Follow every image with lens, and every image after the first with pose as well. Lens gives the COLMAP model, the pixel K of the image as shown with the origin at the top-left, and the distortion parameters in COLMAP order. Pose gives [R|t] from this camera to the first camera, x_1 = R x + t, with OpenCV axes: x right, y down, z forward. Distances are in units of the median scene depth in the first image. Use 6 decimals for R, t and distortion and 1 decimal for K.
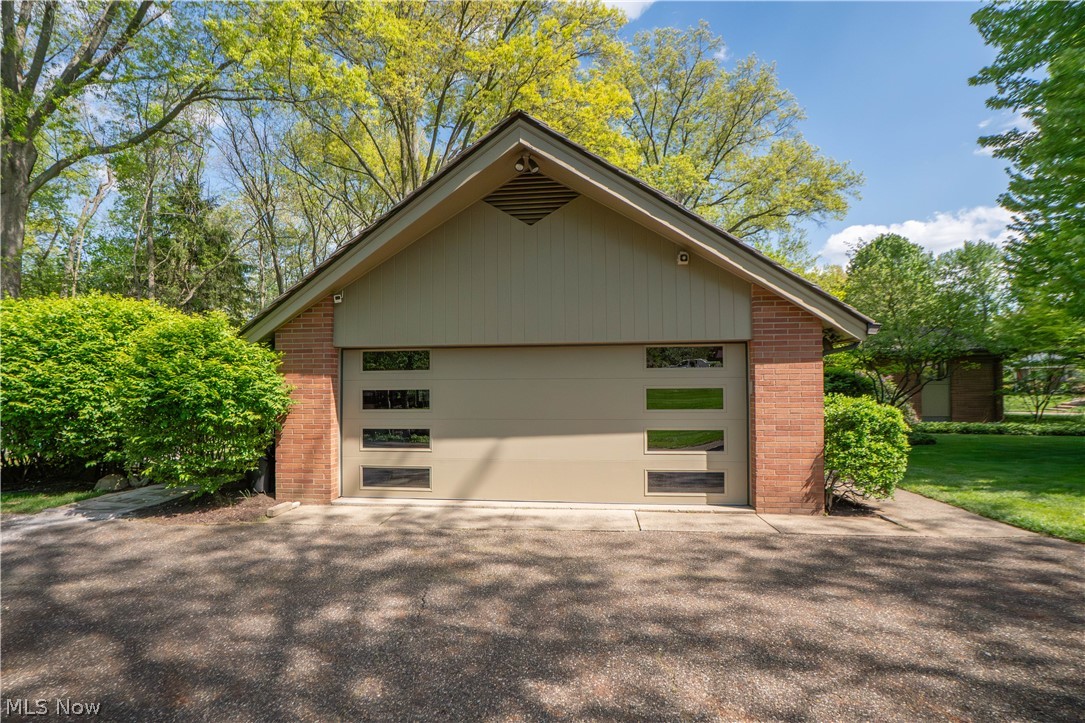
lens RADIAL K [[548.8, 0, 541.9], [0, 548.8, 365.1], [0, 0, 1]] dist [-0.023293, 0.003504]
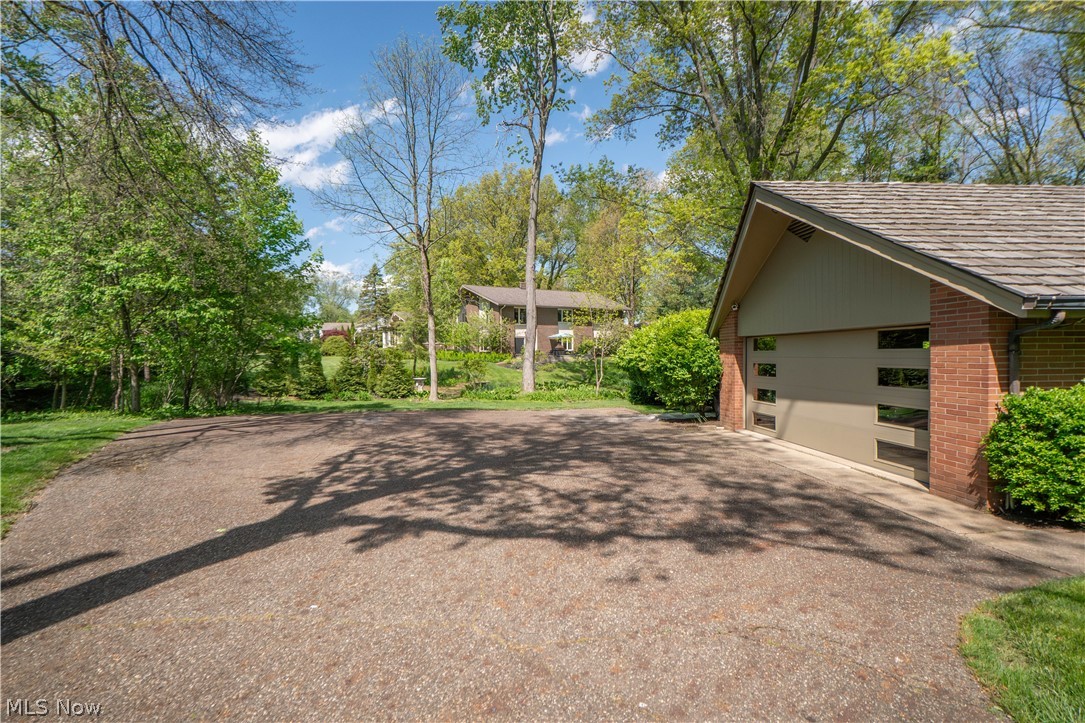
lens RADIAL K [[548.8, 0, 539.5], [0, 548.8, 357.7], [0, 0, 1]] dist [-0.023293, 0.003504]
pose [[0.198331, 0.016506, -0.979996, 1.169694], [0.006272, 0.999816, 0.018109, -0.002995], [0.980115, -0.009738, 0.198191, 0.086278]]
